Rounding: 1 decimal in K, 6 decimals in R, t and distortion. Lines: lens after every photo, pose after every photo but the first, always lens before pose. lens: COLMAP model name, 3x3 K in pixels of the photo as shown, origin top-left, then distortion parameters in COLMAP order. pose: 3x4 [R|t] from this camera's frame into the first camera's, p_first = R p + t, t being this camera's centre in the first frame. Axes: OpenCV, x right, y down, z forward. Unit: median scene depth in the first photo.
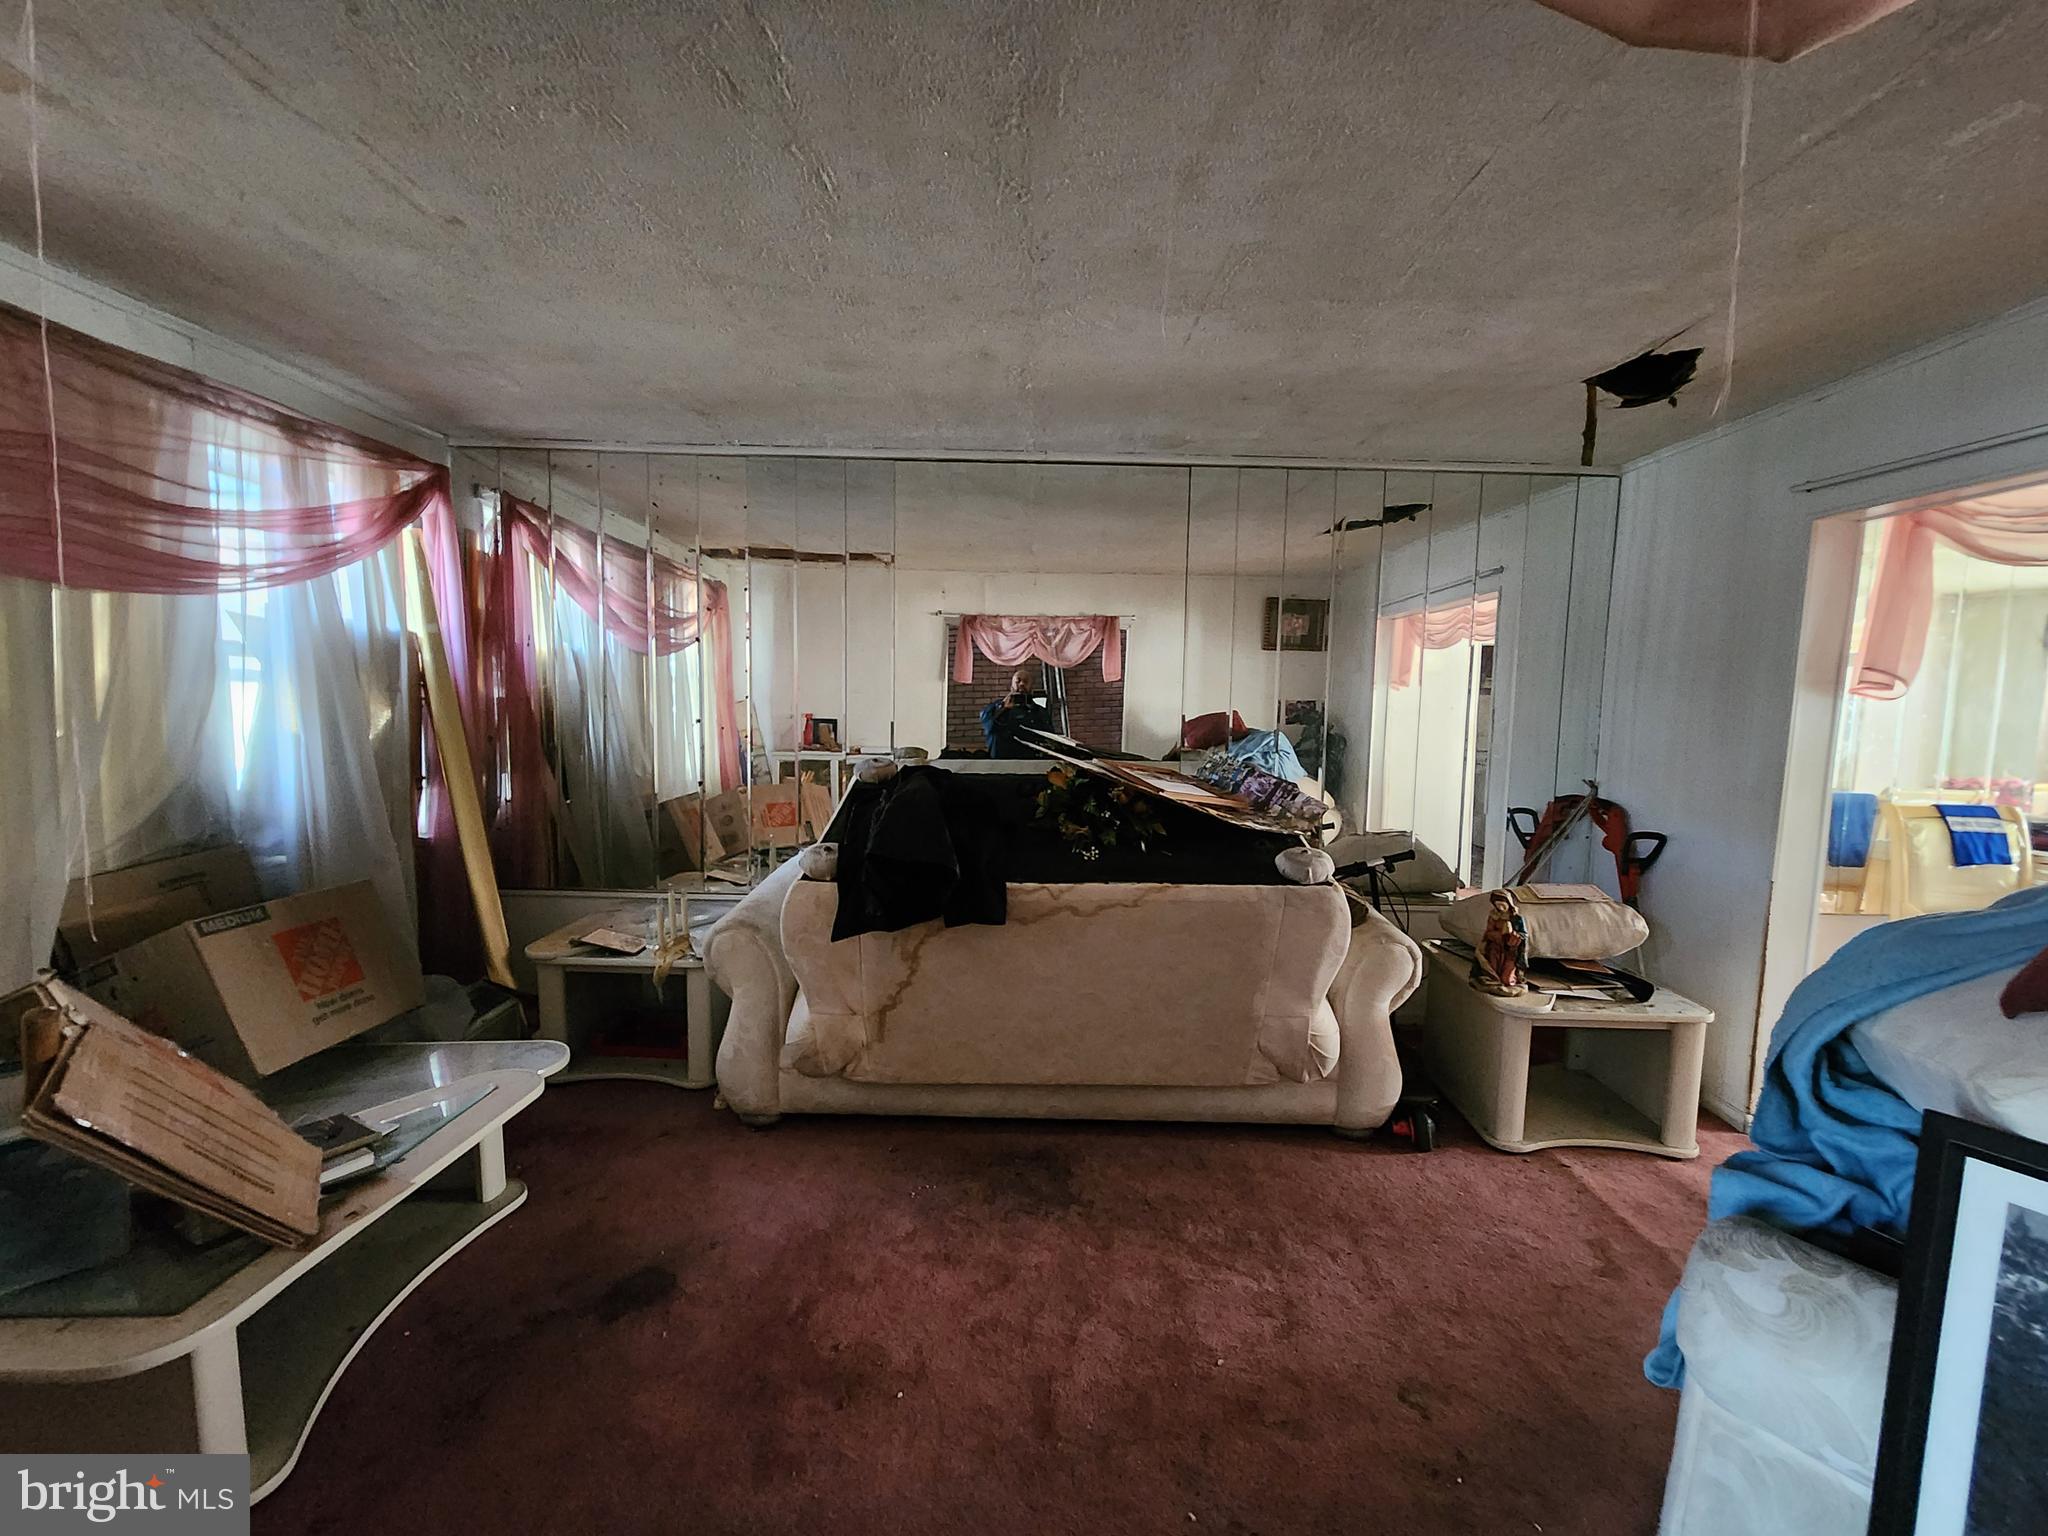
lens RADIAL K [[829.1, 0, 1066.3], [0, 829.1, 780.5], [0, 0, 1]] dist [0.000028, 0.000021]
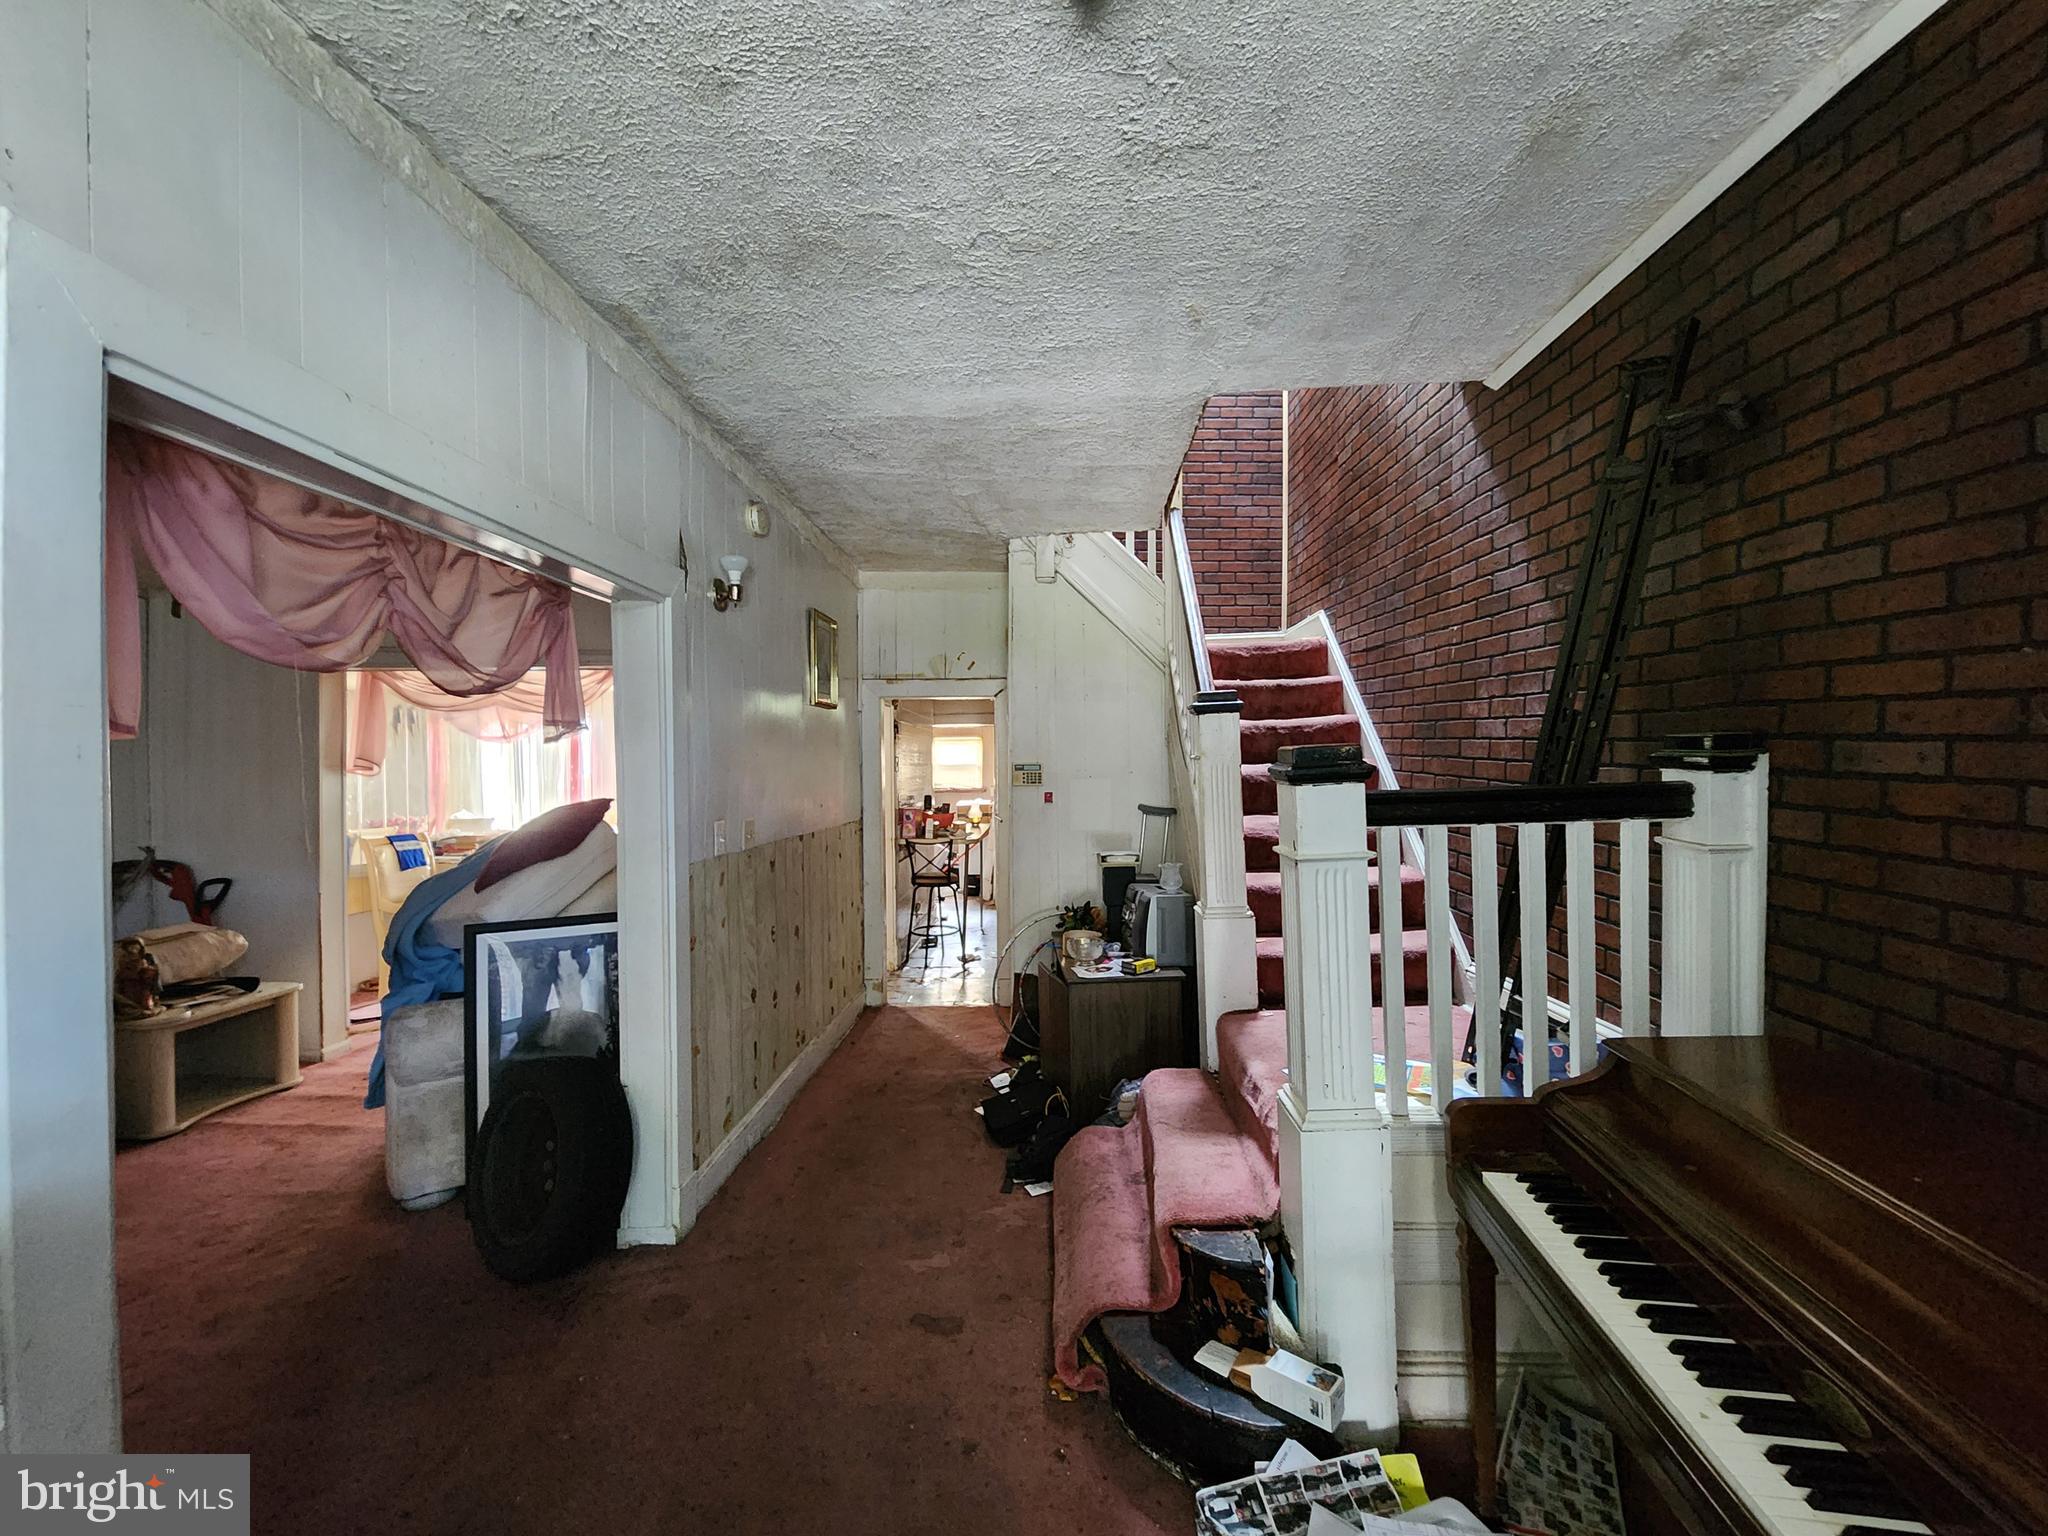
lens RADIAL K [[832.8, 0, 1024.0], [0, 832.8, 768.0], [0, 0, 1]] dist [-0.010788, -0.000109]
pose [[0.046728, -0.020705, 0.998693, -0.654260], [0.101724, 0.994686, 0.015862, -0.003092], [-0.993715, 0.100850, 0.048586, -0.429313]]
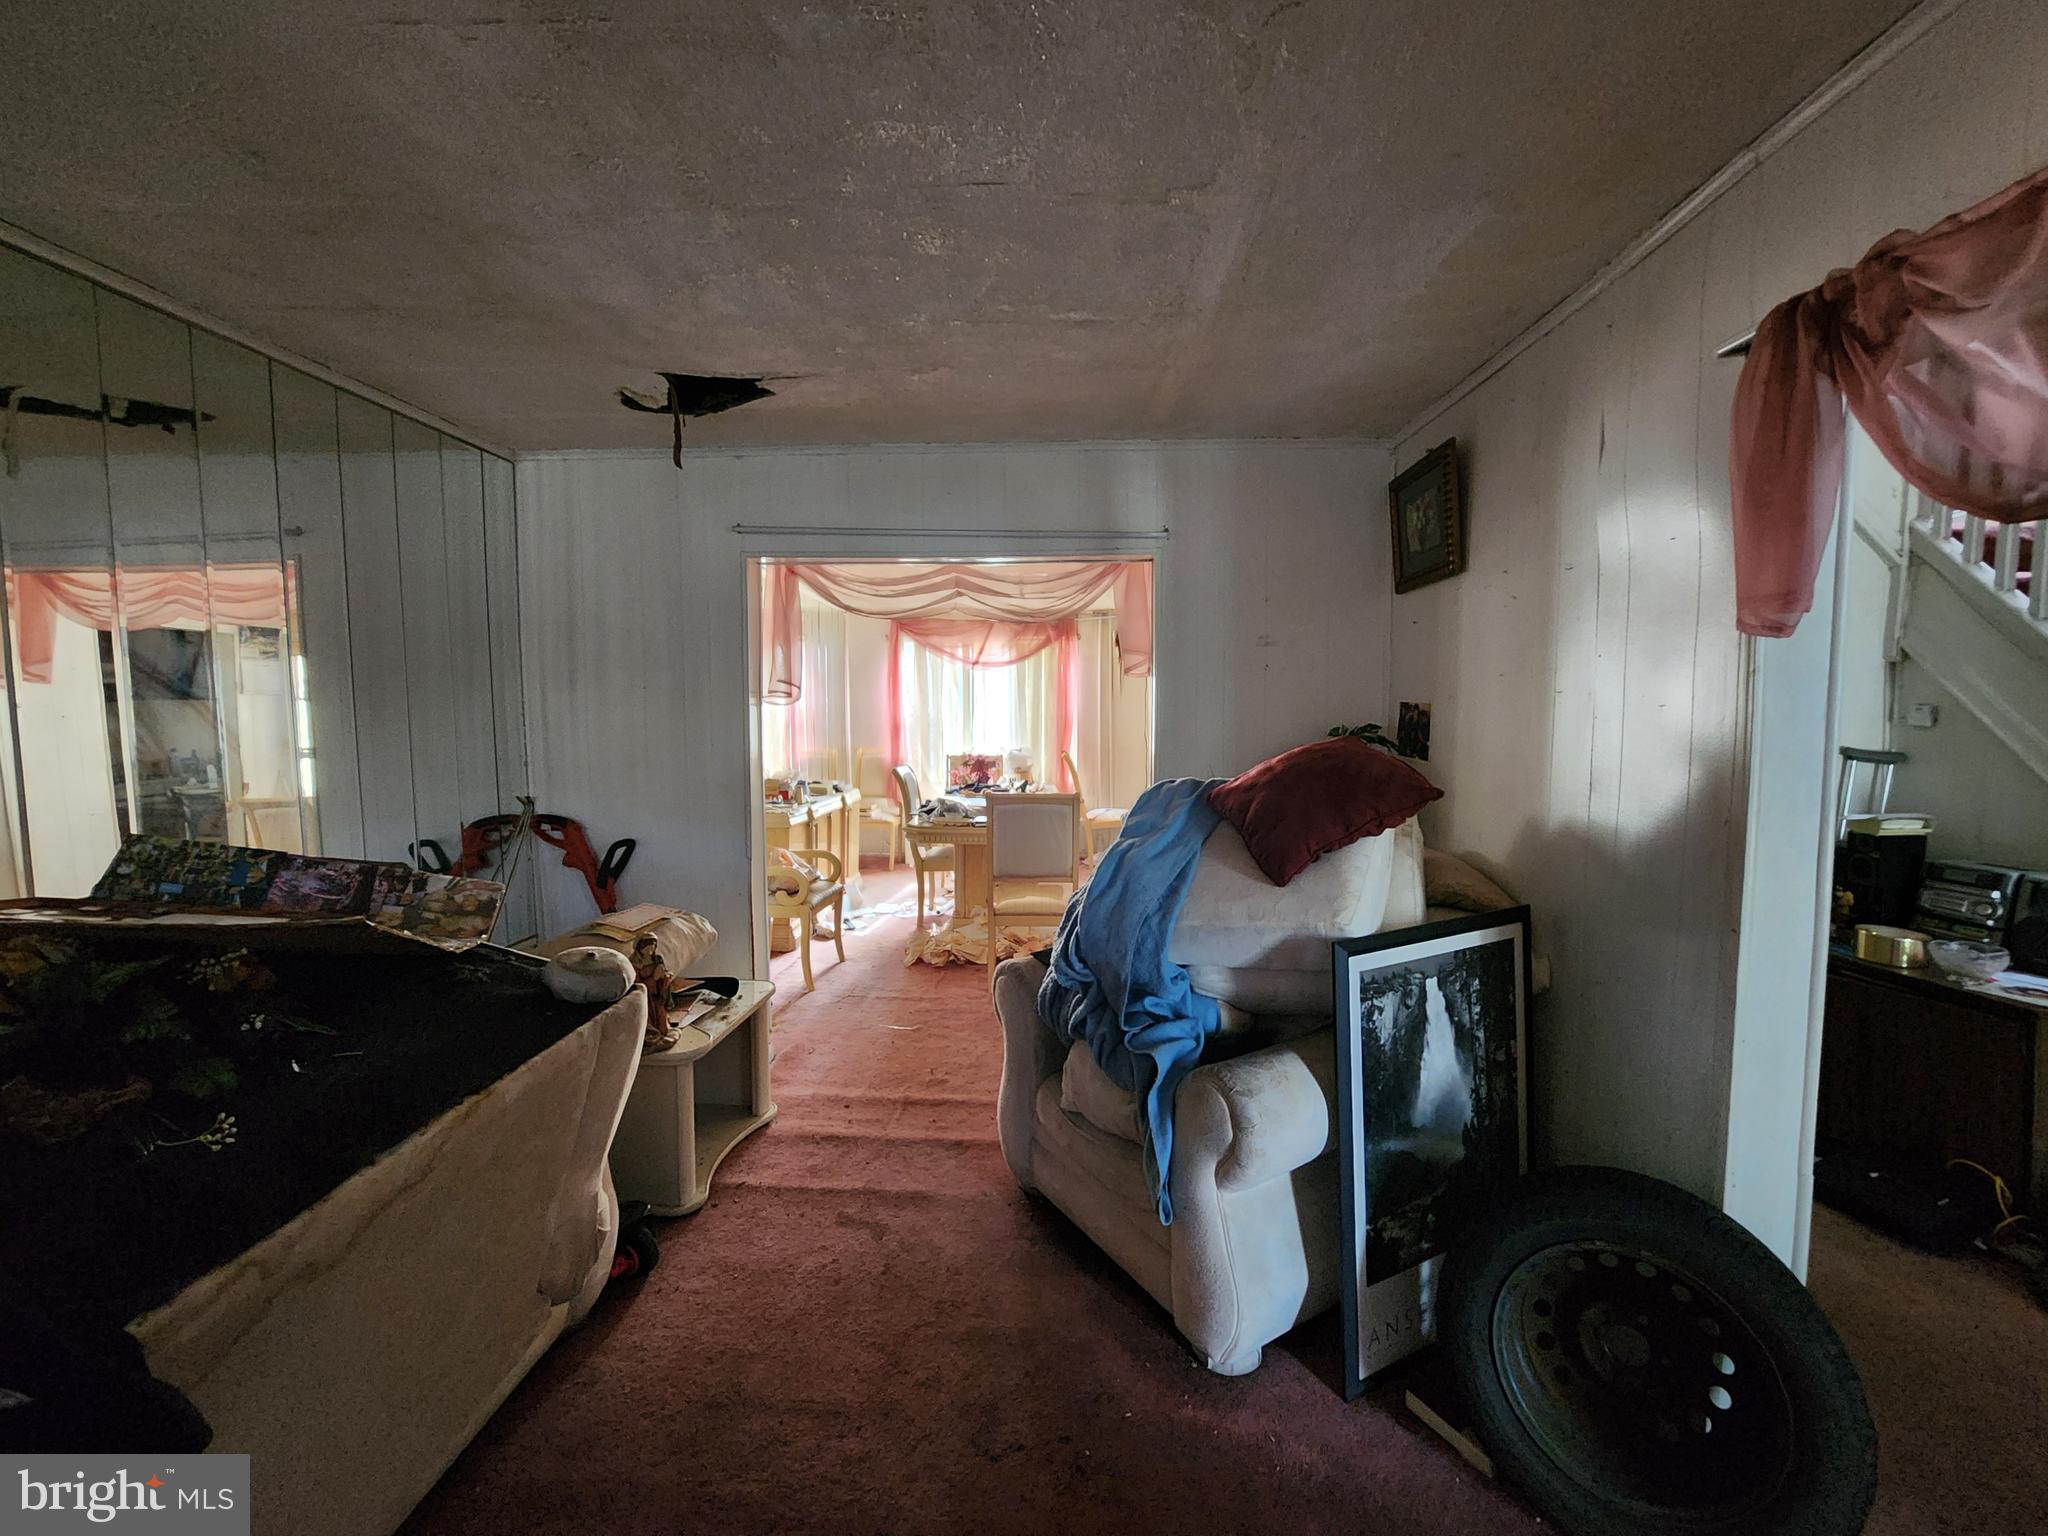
lens RADIAL K [[832.8, 0, 1024.0], [0, 832.8, 768.0], [0, 0, 1]] dist [-0.010788, -0.000109]
pose [[0.084790, -0.095028, 0.991857, -0.289419], [0.099598, 0.991264, 0.086457, -0.074345], [-0.991409, 0.091457, 0.093514, 0.510298]]
